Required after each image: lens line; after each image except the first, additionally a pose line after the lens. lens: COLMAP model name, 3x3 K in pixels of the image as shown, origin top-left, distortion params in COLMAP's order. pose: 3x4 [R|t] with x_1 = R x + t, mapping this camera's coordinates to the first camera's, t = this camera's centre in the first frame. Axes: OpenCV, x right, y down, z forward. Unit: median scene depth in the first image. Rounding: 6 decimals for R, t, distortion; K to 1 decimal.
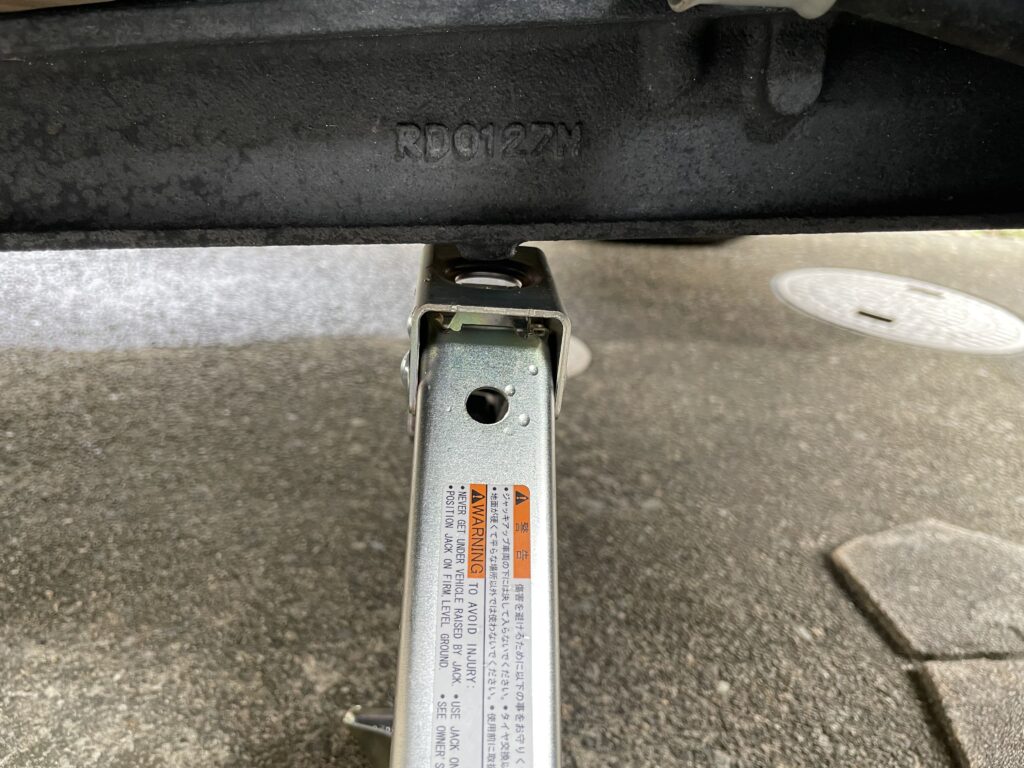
lens RADIAL K [[765.3, 0, 512.0], [0, 765.3, 384.0], [0, 0, 1]] dist [0.079450, -0.136369]
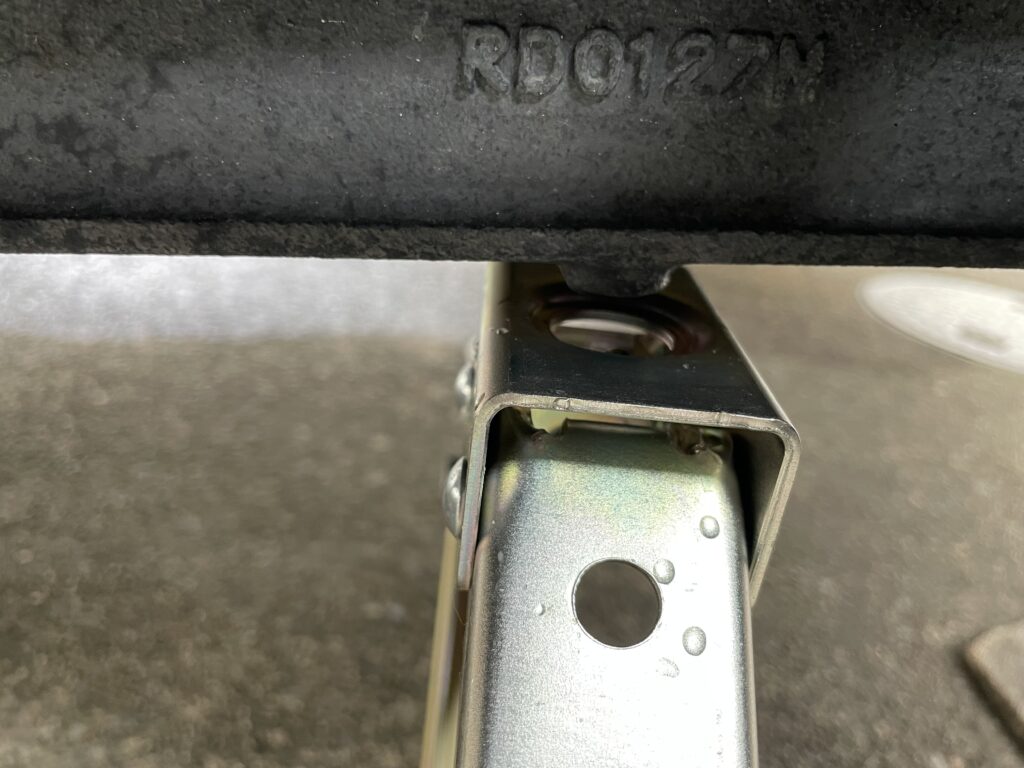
lens RADIAL K [[793.1, 0, 512.0], [0, 793.1, 384.0], [0, 0, 1]] dist [0.053846, -0.116368]
pose [[0.997876, 0.049760, -0.042031, -0.081565], [-0.049348, 0.998723, 0.010777, -0.107695], [0.042513, -0.008680, 0.999058, 0.469168]]
